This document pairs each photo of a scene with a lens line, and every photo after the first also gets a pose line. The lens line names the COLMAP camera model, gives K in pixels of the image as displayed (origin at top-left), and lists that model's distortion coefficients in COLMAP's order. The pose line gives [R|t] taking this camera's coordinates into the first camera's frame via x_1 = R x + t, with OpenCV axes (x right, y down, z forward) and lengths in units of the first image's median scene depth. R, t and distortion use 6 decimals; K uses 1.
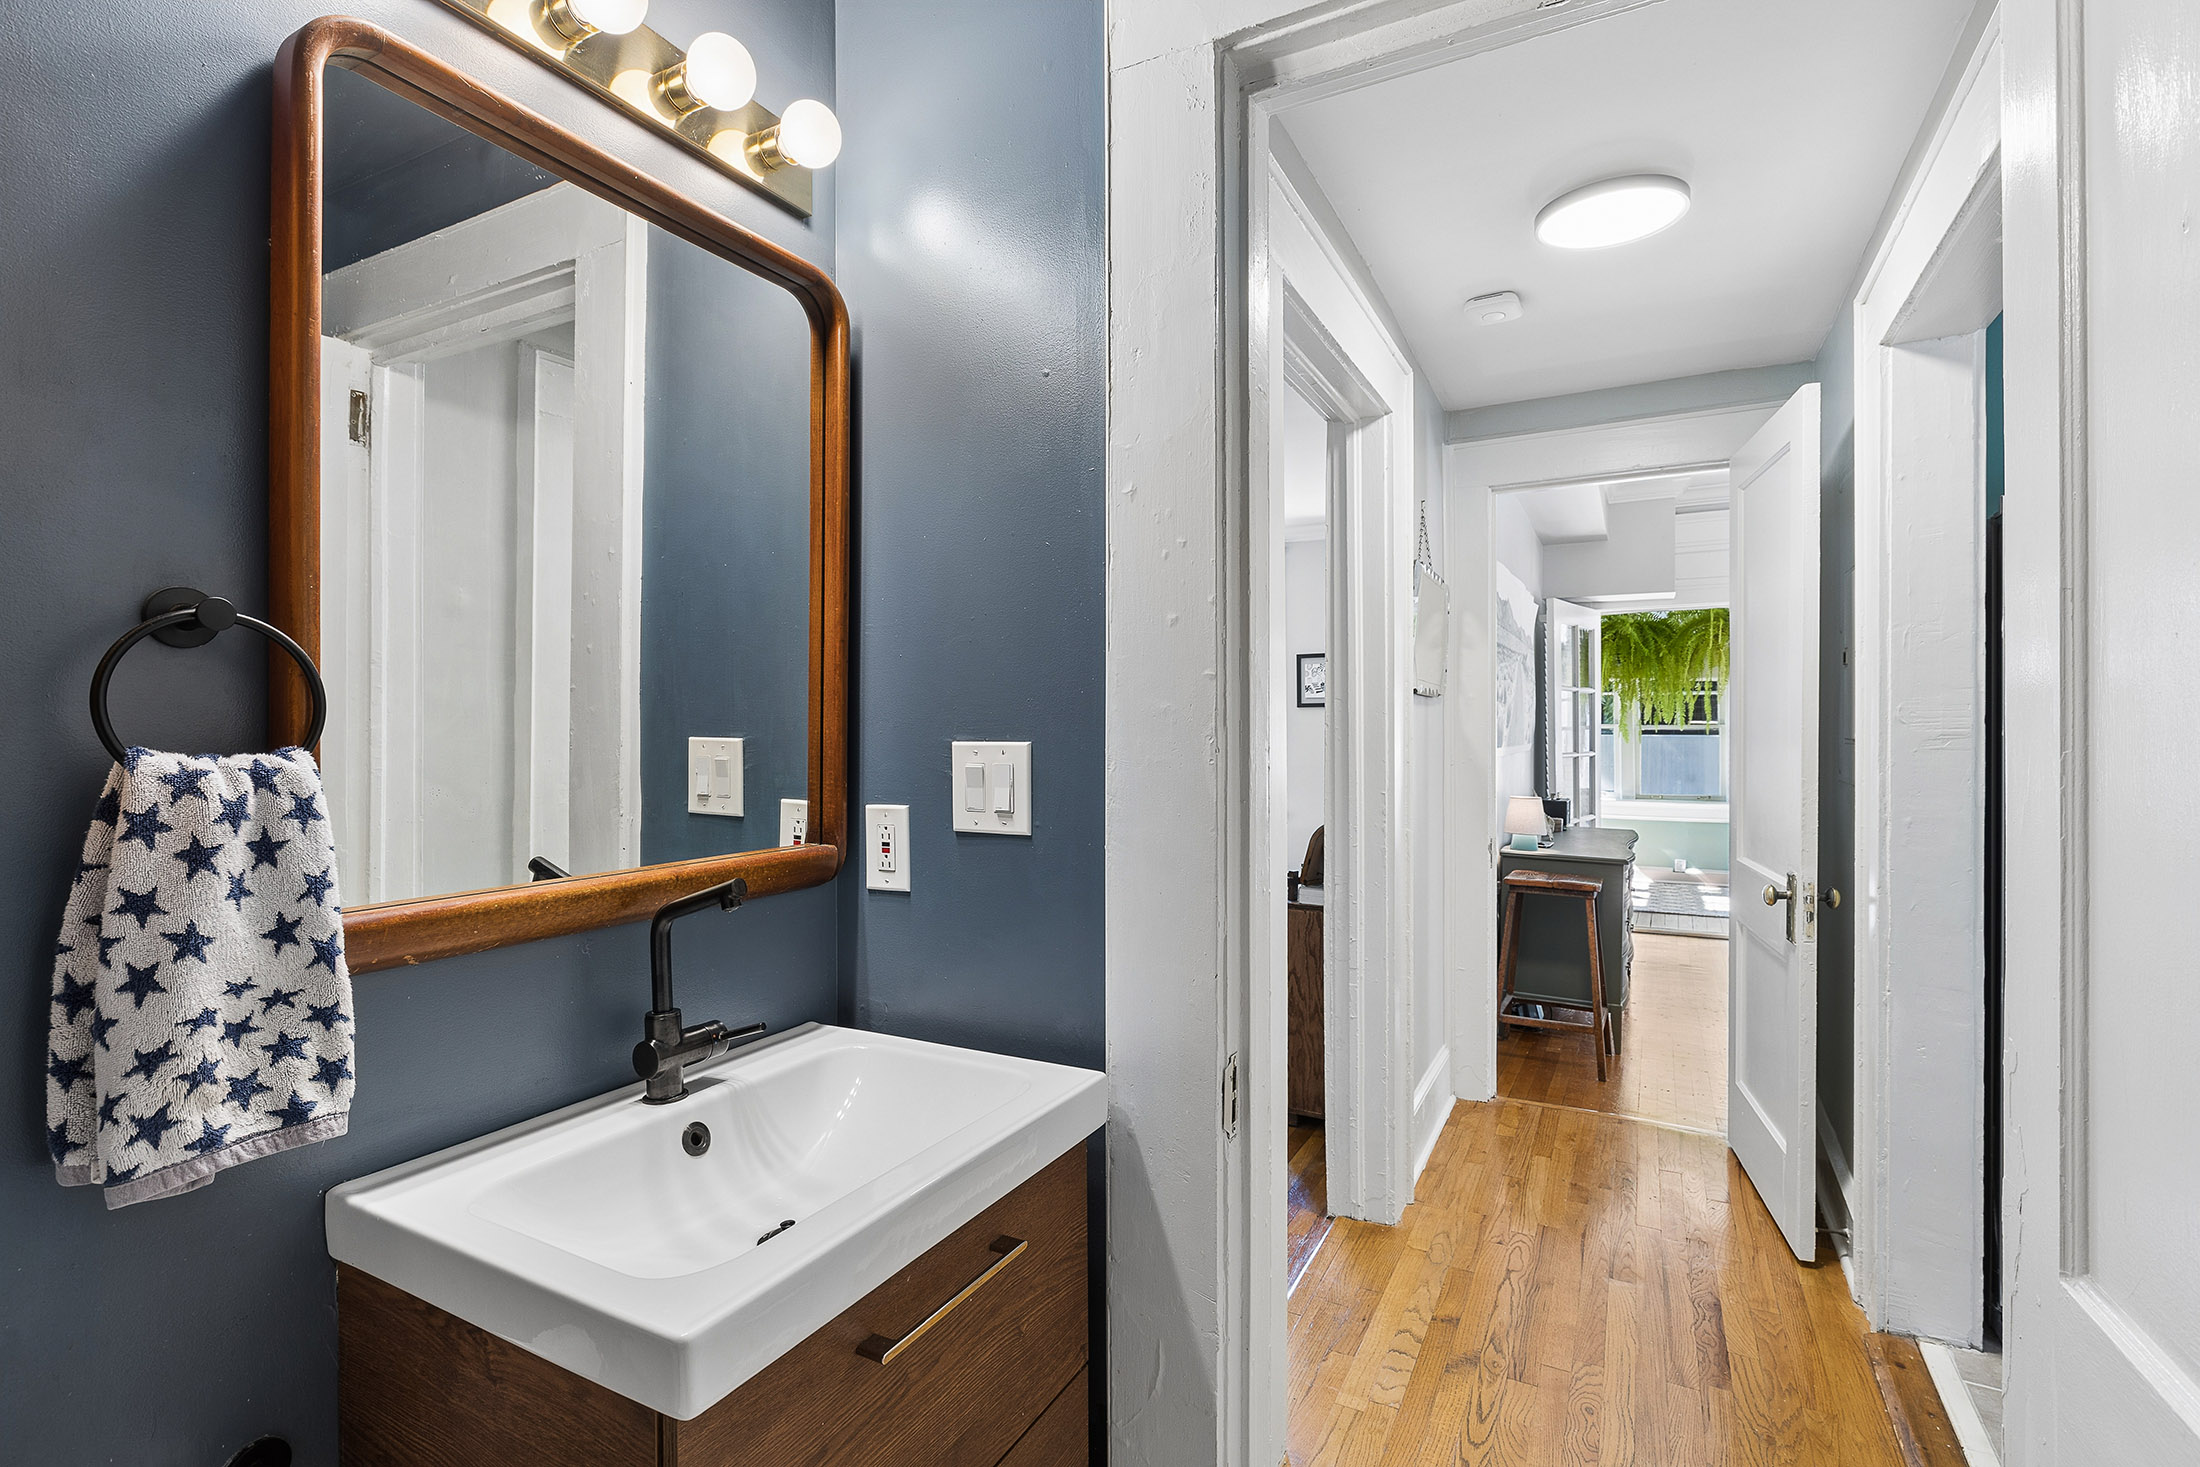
lens RADIAL K [[1018.9, 0, 1102.7], [0, 1018.9, 727.4], [0, 0, 1]] dist [-0.004600, 0.000146]
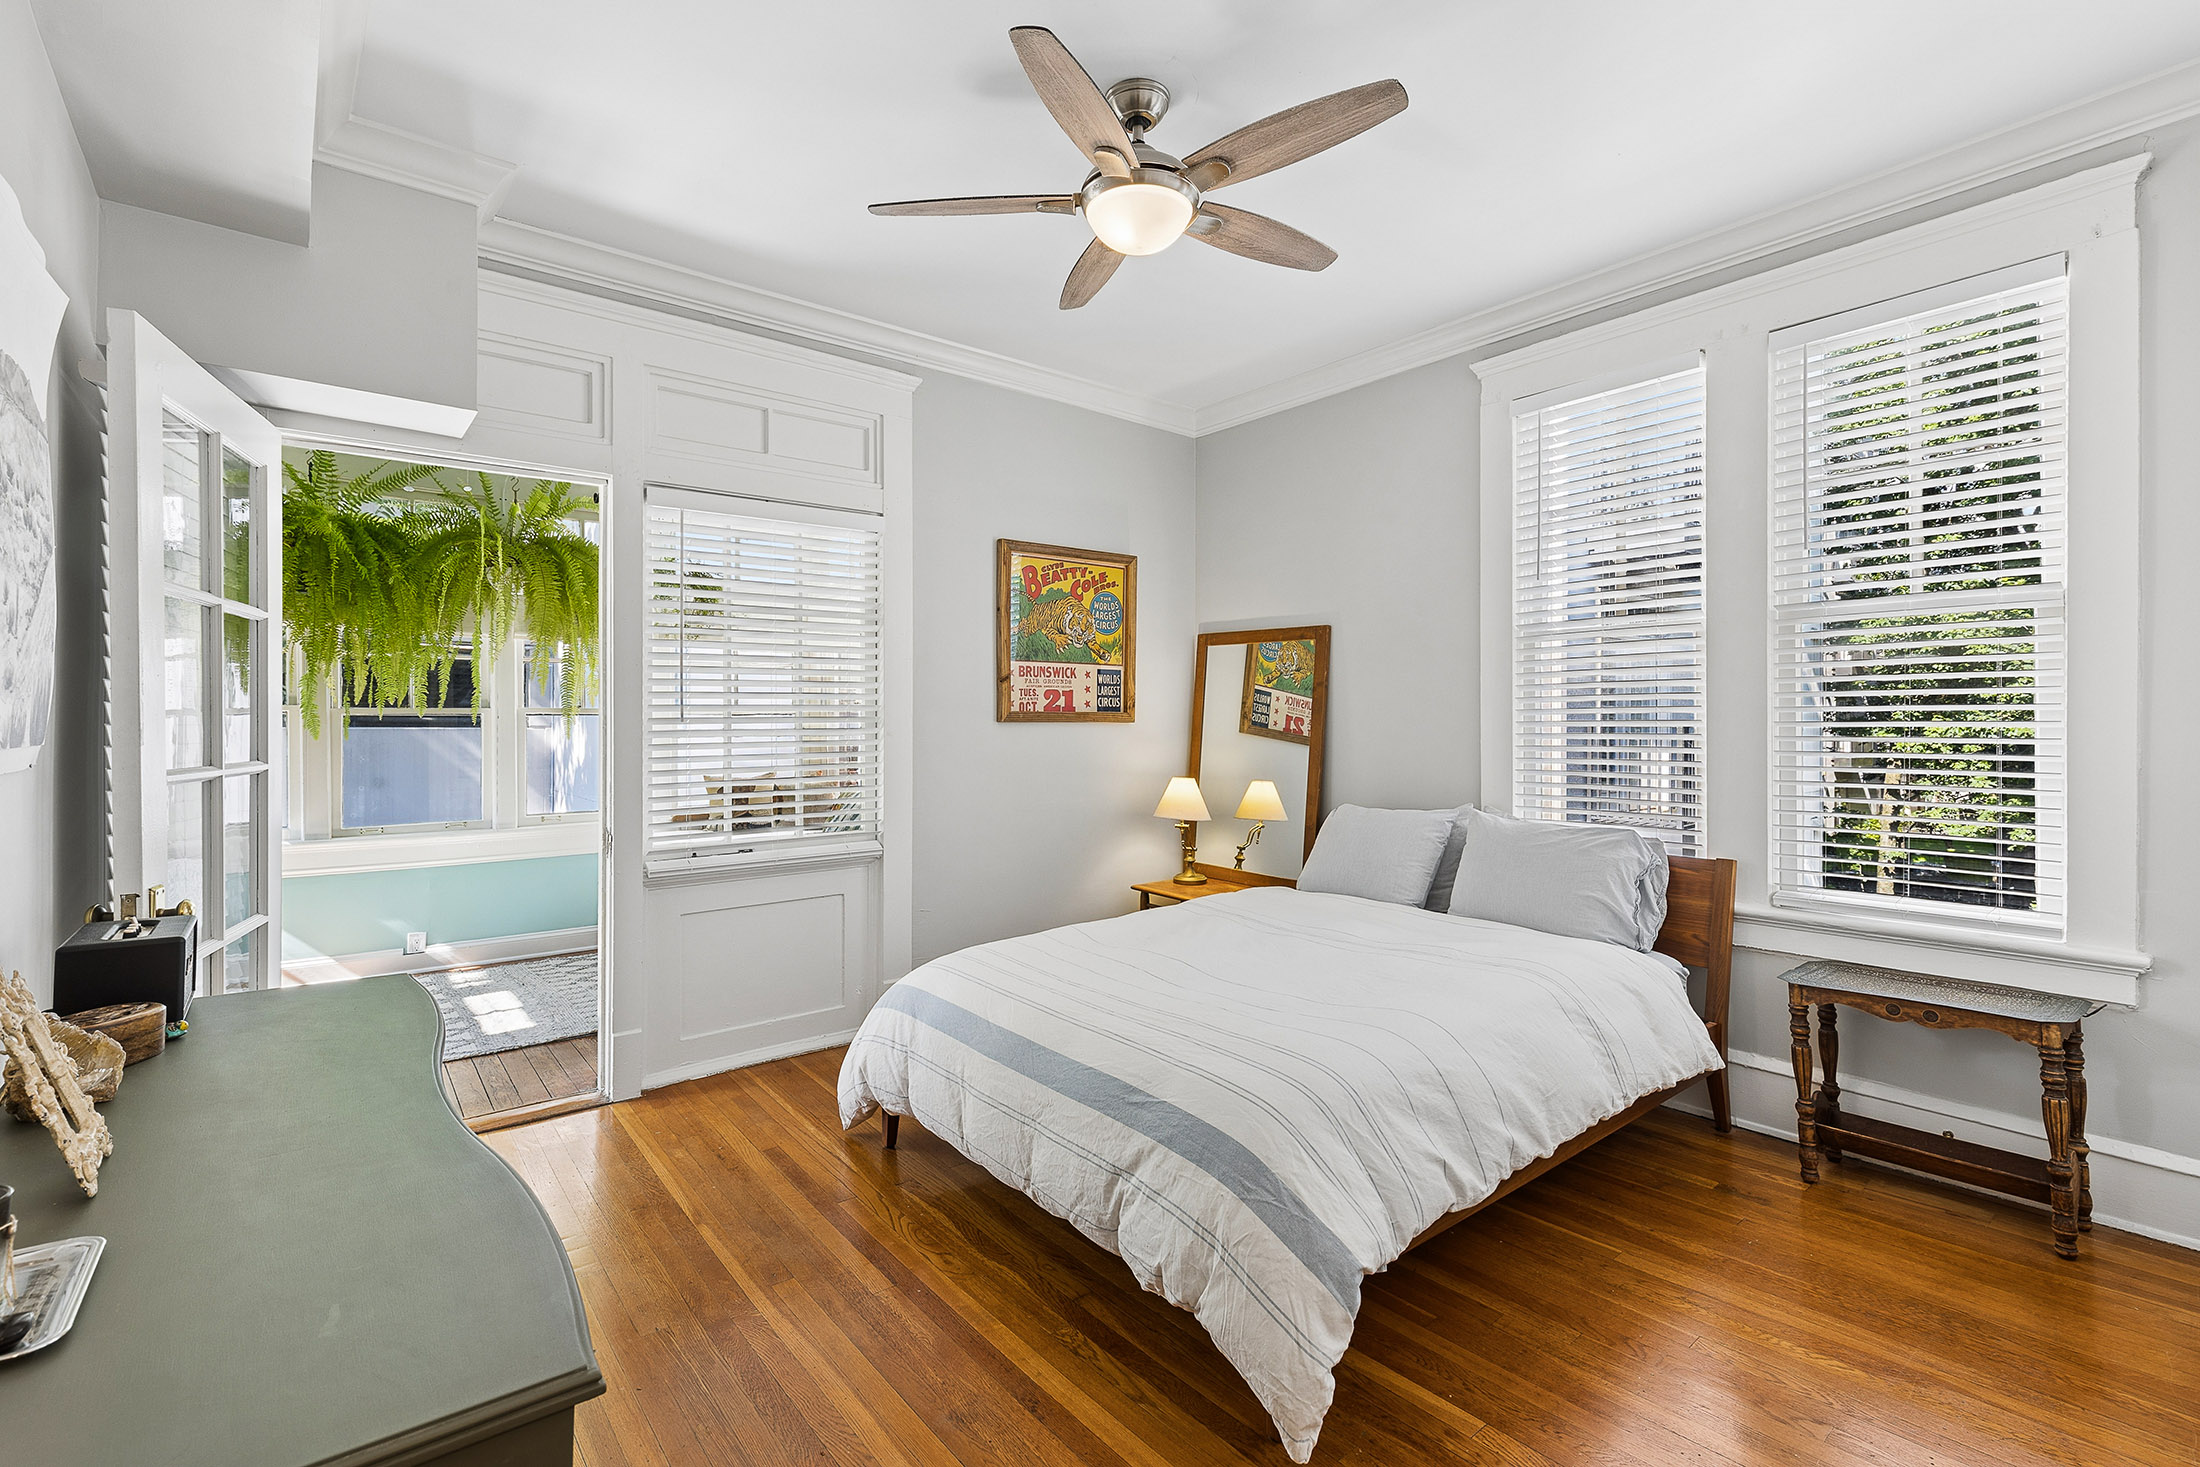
lens RADIAL K [[982.8, 0, 1100.3], [0, 982.8, 722.8], [0, 0, 1]] dist [0.004047, -0.000779]
pose [[0.380224, 0.003290, 0.924888, 0.195171], [-0.001691, 0.999994, -0.002862, 0.007080], [-0.924893, -0.000476, 0.380228, 0.429930]]
